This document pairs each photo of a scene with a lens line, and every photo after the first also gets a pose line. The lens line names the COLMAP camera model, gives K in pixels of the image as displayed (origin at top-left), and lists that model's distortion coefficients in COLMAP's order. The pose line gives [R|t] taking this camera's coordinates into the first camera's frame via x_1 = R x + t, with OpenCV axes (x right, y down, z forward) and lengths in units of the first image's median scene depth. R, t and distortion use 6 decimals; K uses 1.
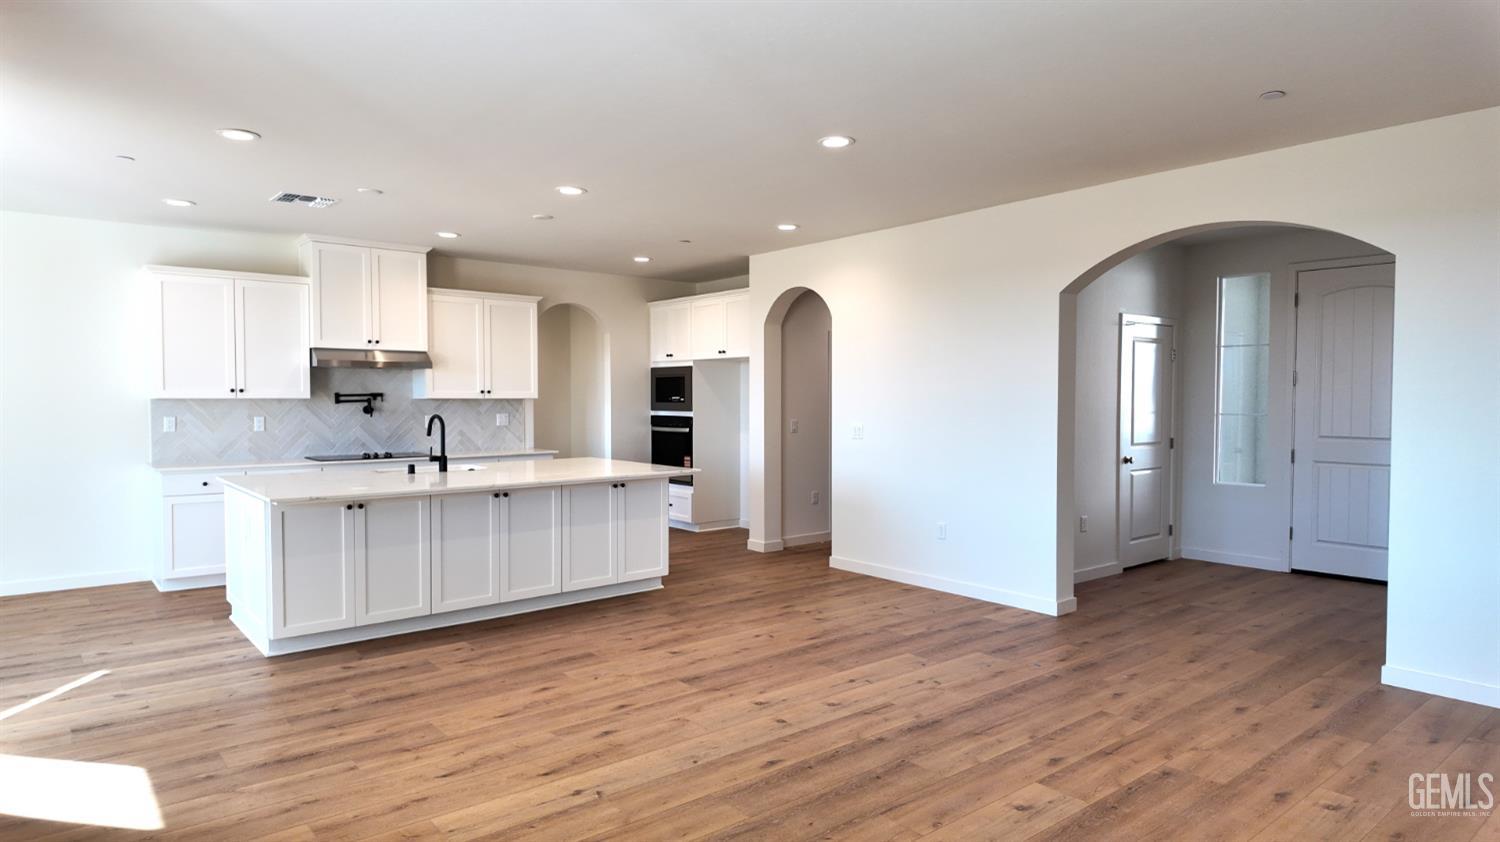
lens RADIAL K [[886.5, 0, 760.6], [0, 886.5, 416.9], [0, 0, 1]] dist [0.033484, -0.005998]
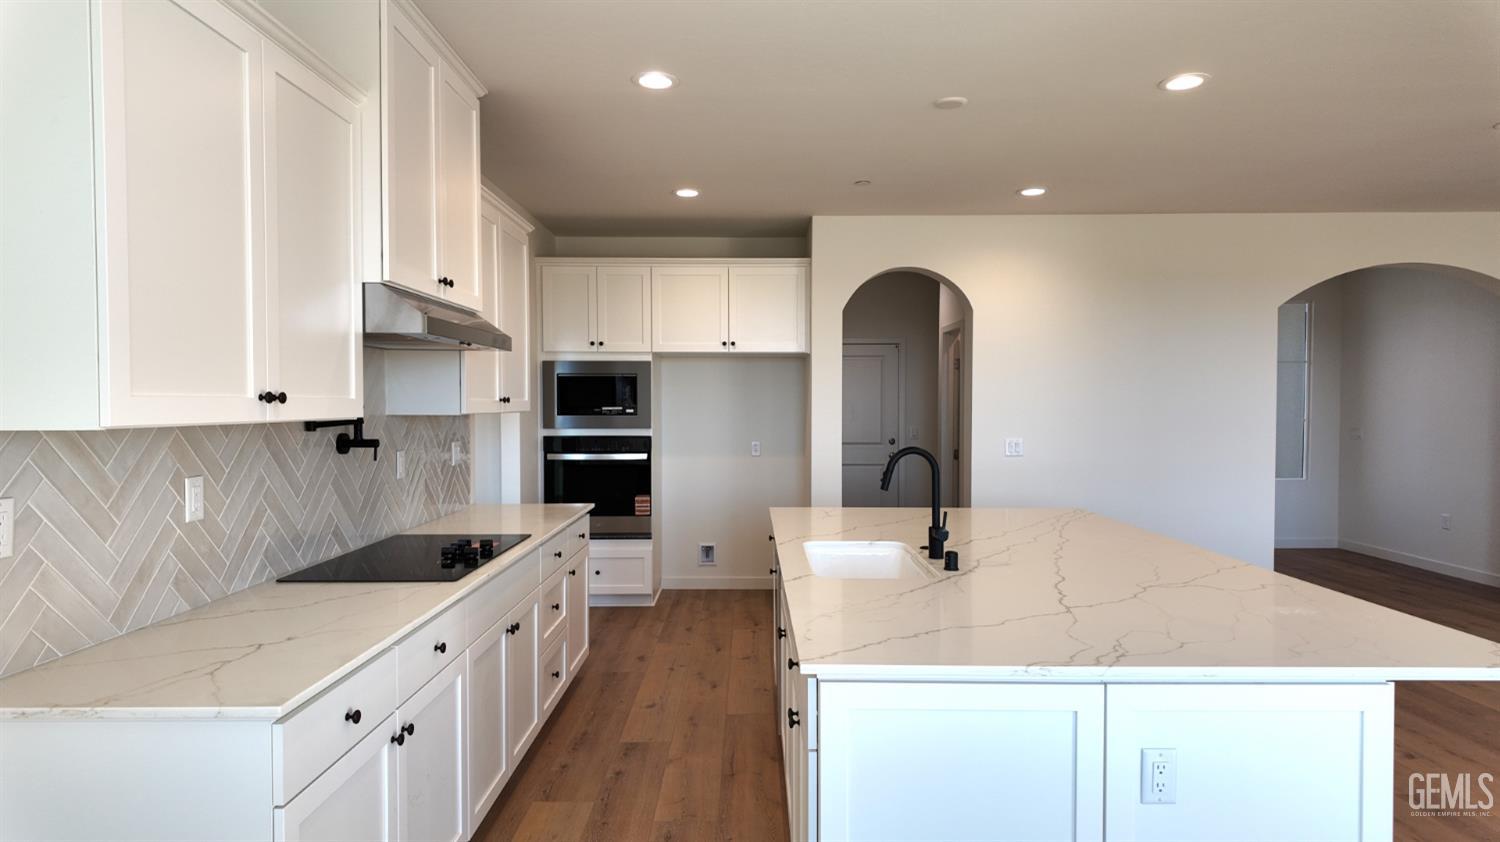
lens RADIAL K [[886.5, 0, 753.4], [0, 886.5, 409.3], [0, 0, 1]] dist [0.033484, -0.005998]
pose [[0.628922, -0.008266, 0.777425, -0.620386], [0.018633, 0.999817, -0.004443, -0.018202], [-0.777245, 0.017280, 0.628961, 0.572124]]
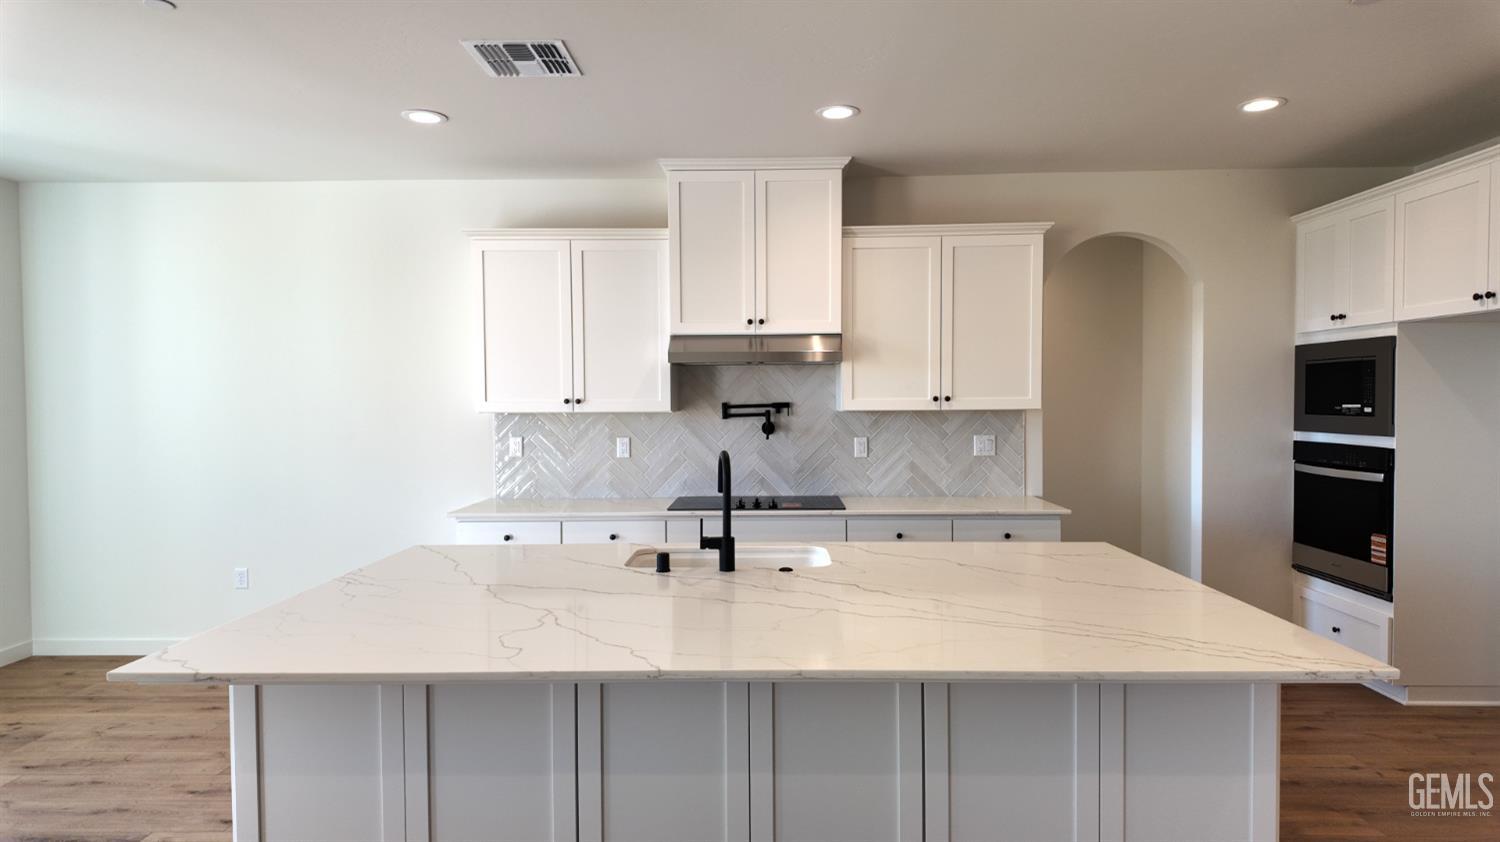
lens RADIAL K [[886.5, 0, 751.7], [0, 886.5, 428.4], [0, 0, 1]] dist [0.033484, -0.005998]
pose [[0.752510, 0.016038, -0.658386, -0.023968], [-0.006883, 0.999840, 0.016490, -0.017686], [0.658545, -0.007877, 0.752500, 0.490913]]
